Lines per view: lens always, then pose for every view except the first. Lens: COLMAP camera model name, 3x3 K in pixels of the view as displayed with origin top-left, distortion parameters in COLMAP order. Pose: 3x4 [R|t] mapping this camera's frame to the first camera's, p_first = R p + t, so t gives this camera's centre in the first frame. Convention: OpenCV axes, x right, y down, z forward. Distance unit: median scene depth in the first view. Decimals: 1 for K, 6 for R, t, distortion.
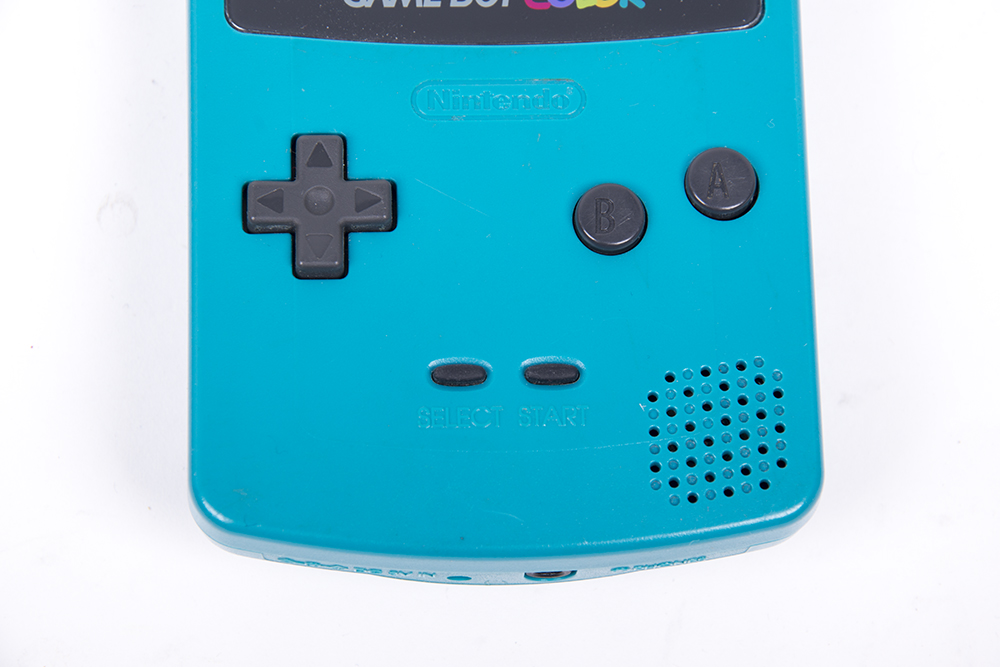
lens RADIAL K [[4627.1, 0, 499.3], [0, 4627.1, 334.0], [0, 0, 1]] dist [1.109103, 0.000000]
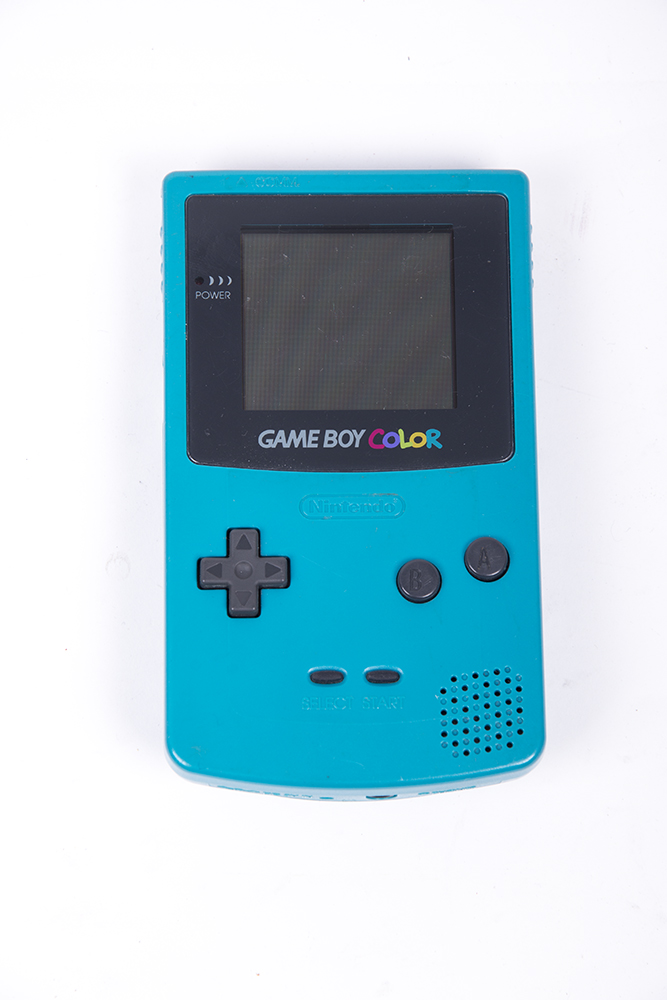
lens RADIAL K [[4627.1, 0, 346.6], [0, 4627.1, 515.2], [0, 0, 1]] dist [1.109103, 0.000000]
pose [[0.999938, 0.005331, -0.009798, 0.014116], [-0.005119, 0.999756, 0.021511, -0.083559], [0.009910, -0.021460, 0.999721, -0.650970]]
